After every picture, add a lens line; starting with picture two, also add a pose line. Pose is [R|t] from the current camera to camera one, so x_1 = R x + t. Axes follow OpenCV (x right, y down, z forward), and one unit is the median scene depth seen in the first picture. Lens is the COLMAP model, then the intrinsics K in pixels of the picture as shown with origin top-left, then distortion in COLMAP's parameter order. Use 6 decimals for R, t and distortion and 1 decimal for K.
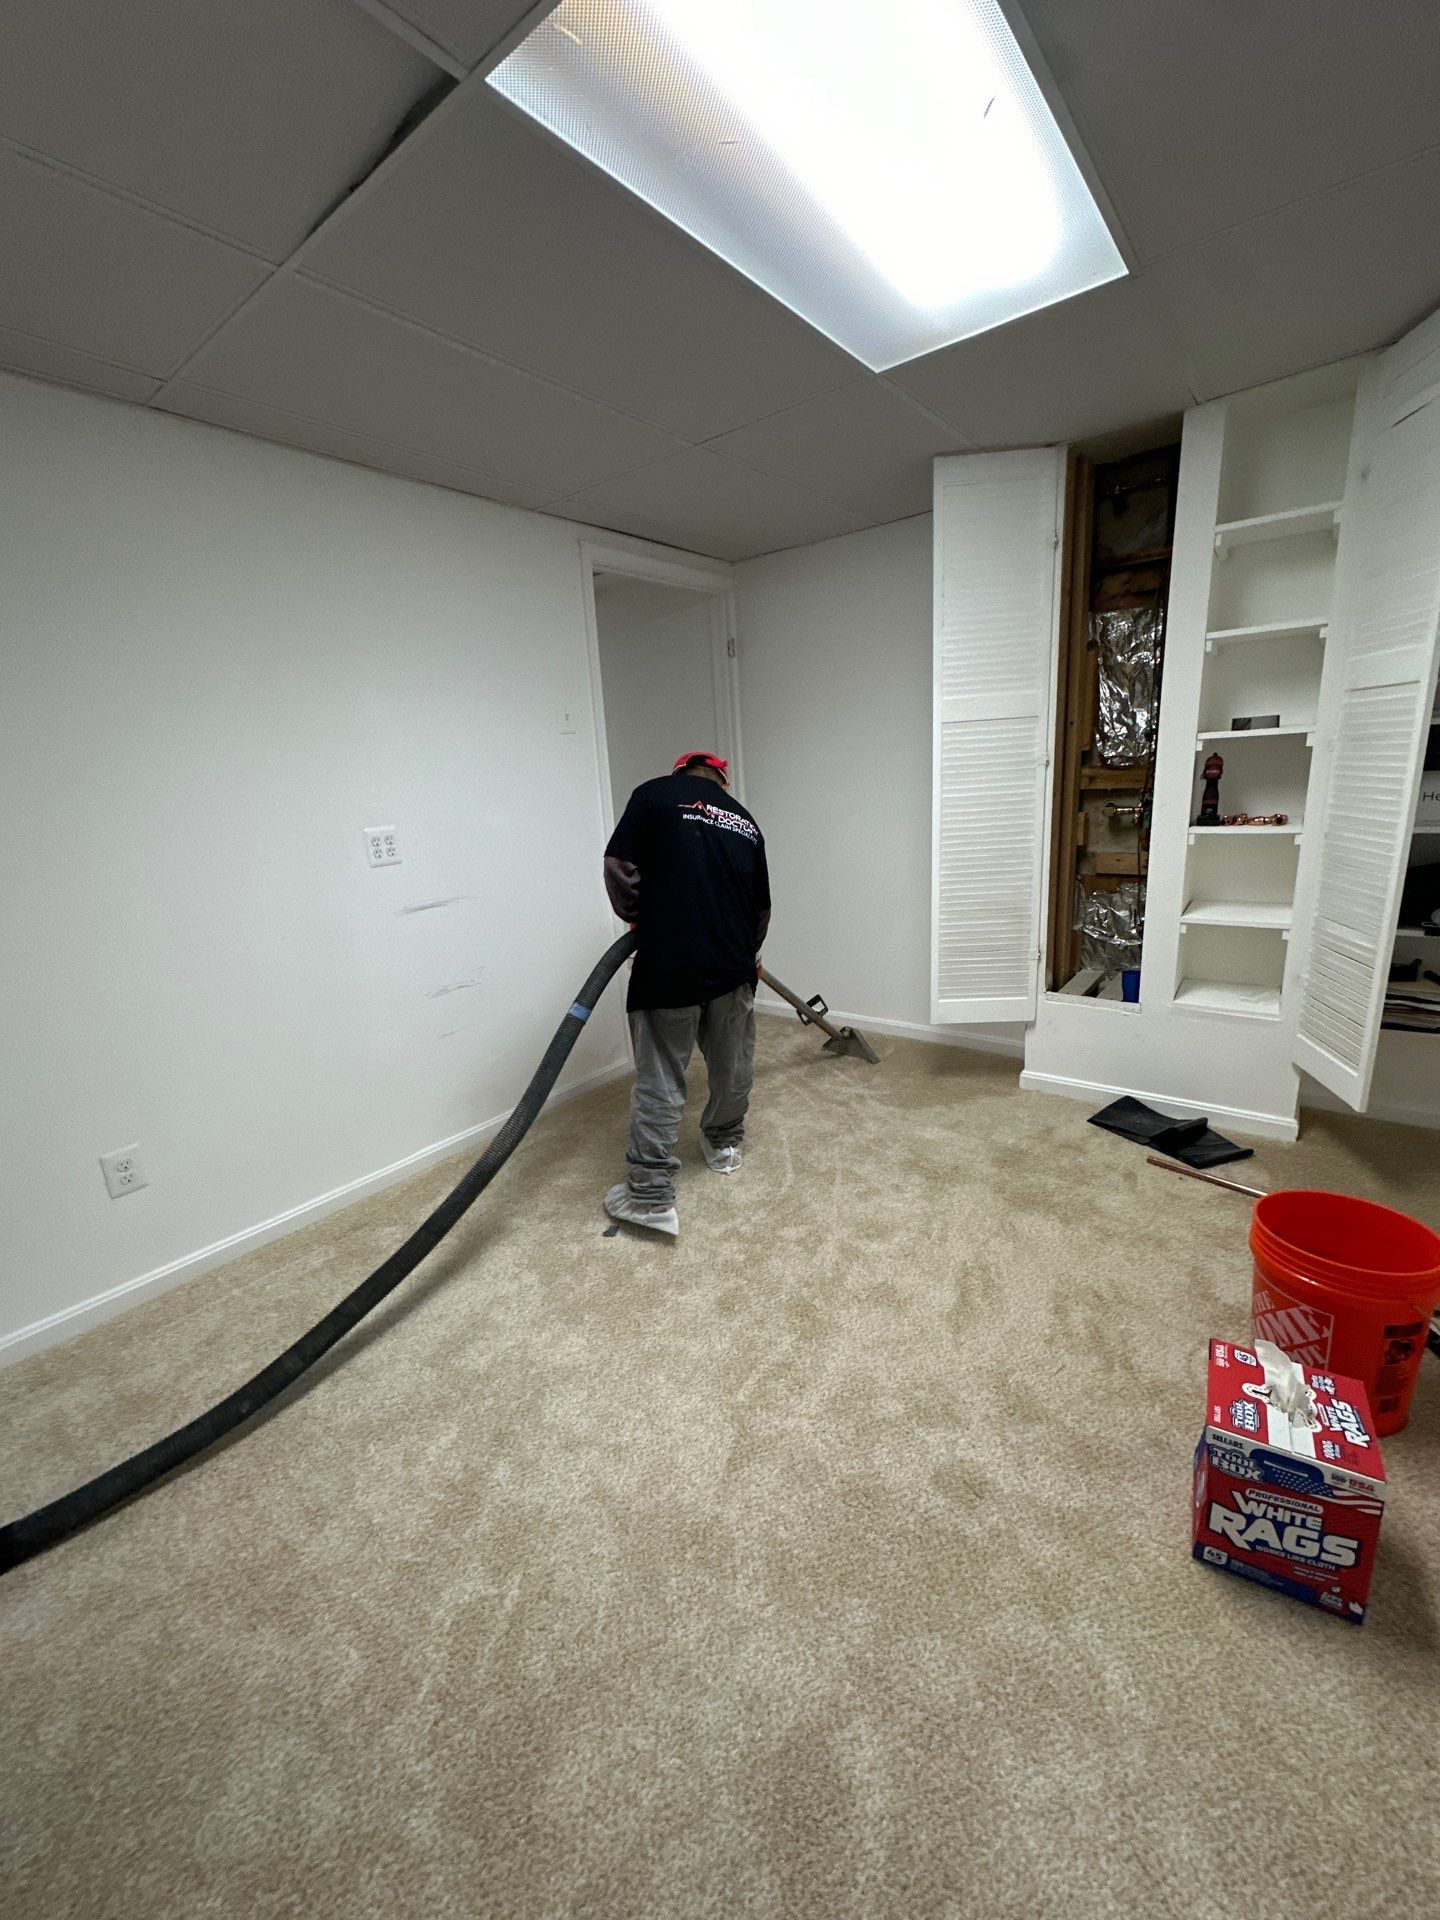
lens RADIAL K [[778.0, 0, 707.4], [0, 778.0, 955.5], [0, 0, 1]] dist [-0.006235, 0.000940]
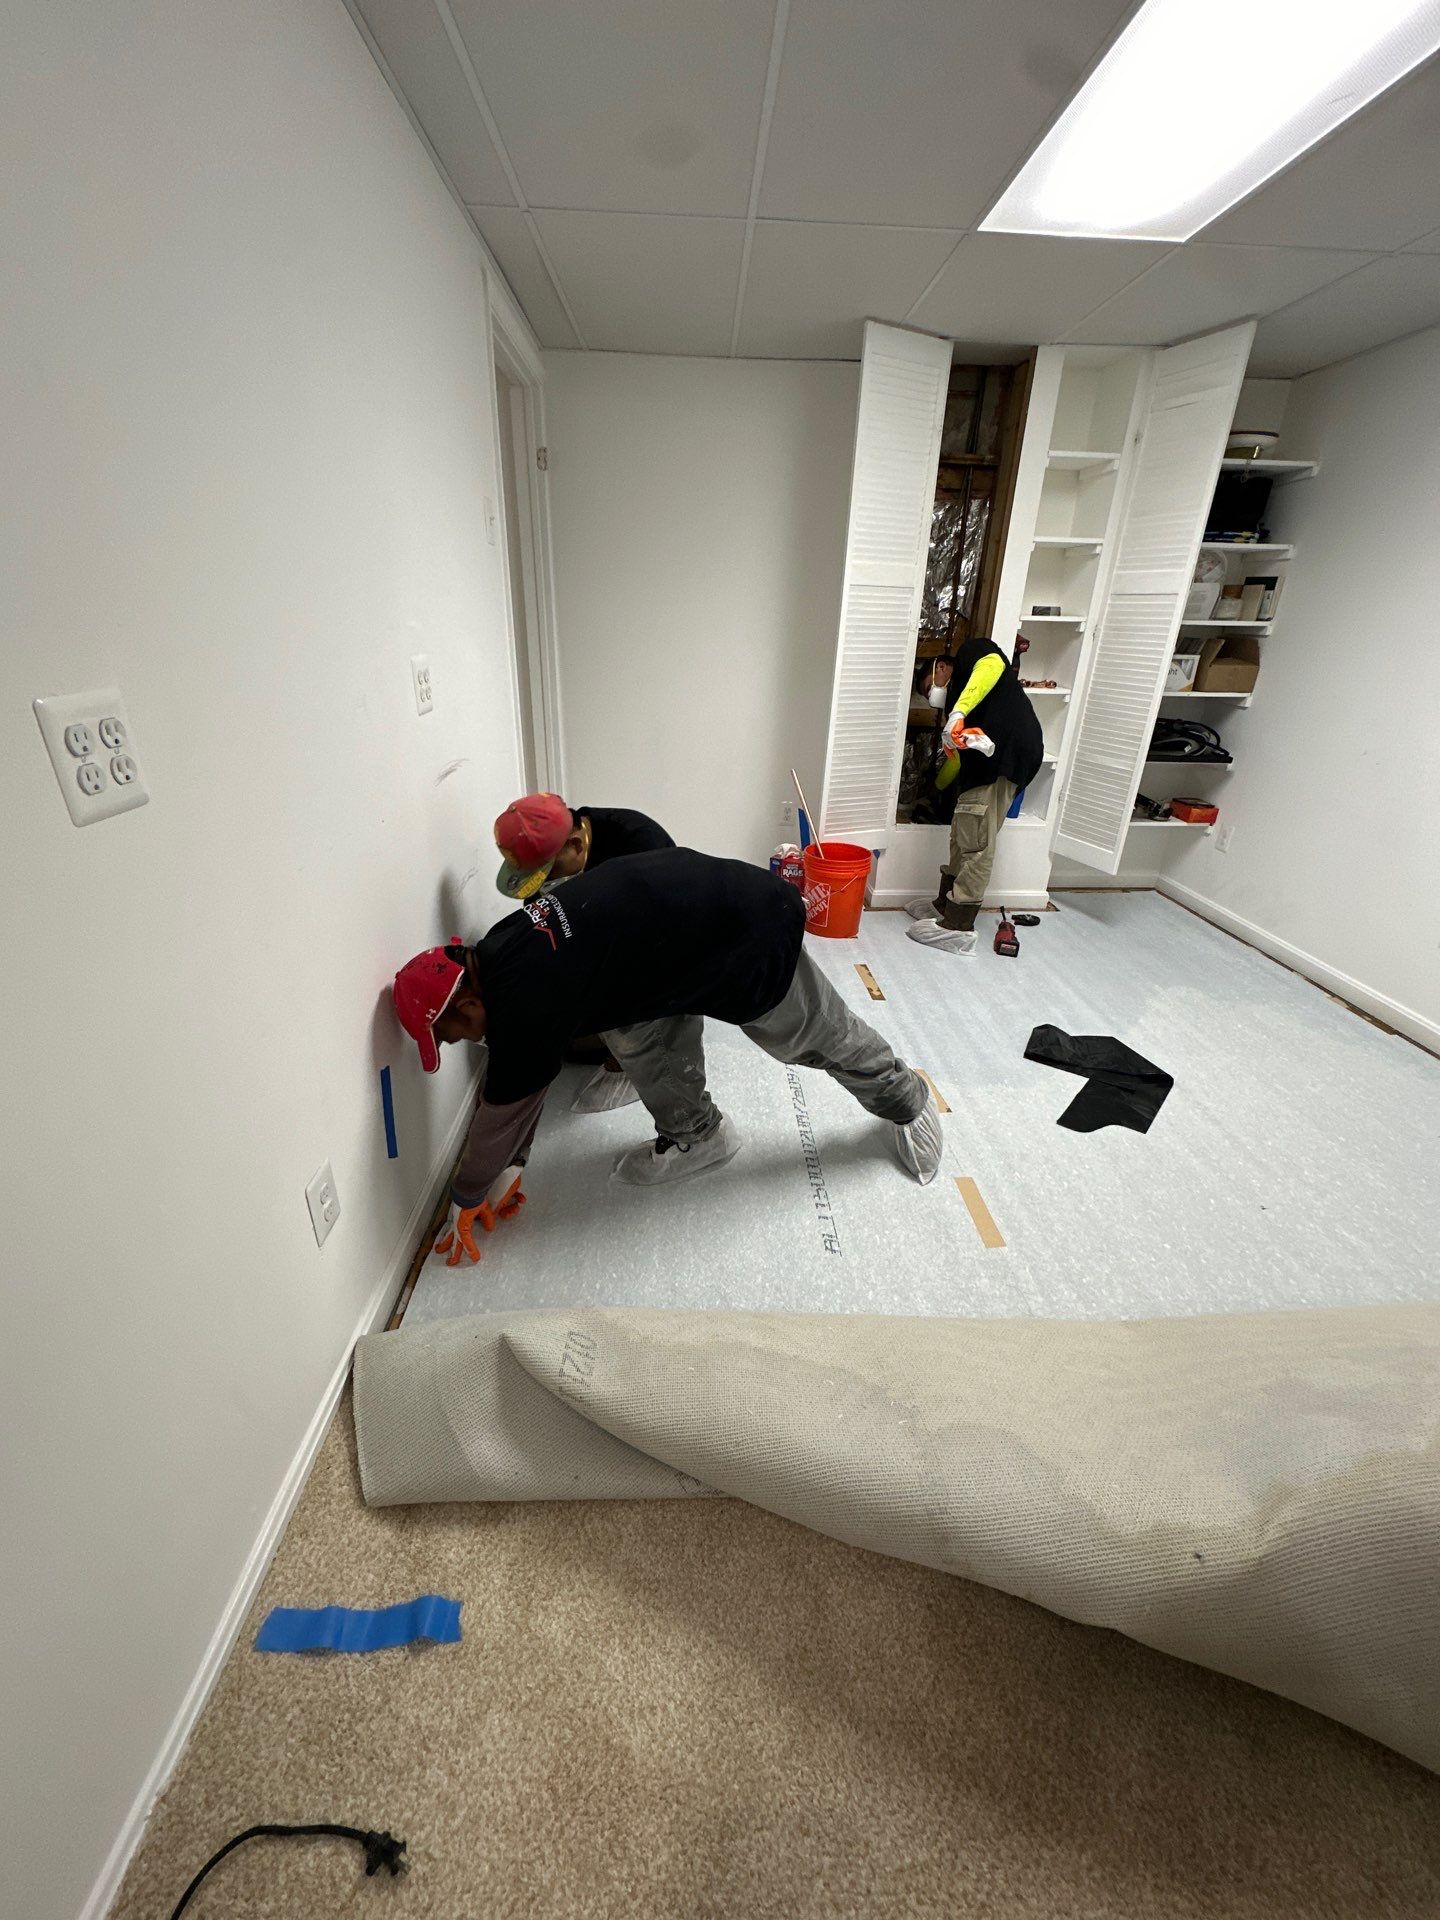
lens RADIAL K [[774.6, 0, 715.2], [0, 774.6, 959.2], [0, 0, 1]] dist [-0.004406, 0.001045]
pose [[0.752635, -0.192461, 0.629682, -0.671689], [0.084646, 0.976673, 0.197344, -0.011681], [-0.652974, -0.095228, 0.751369, 0.255824]]
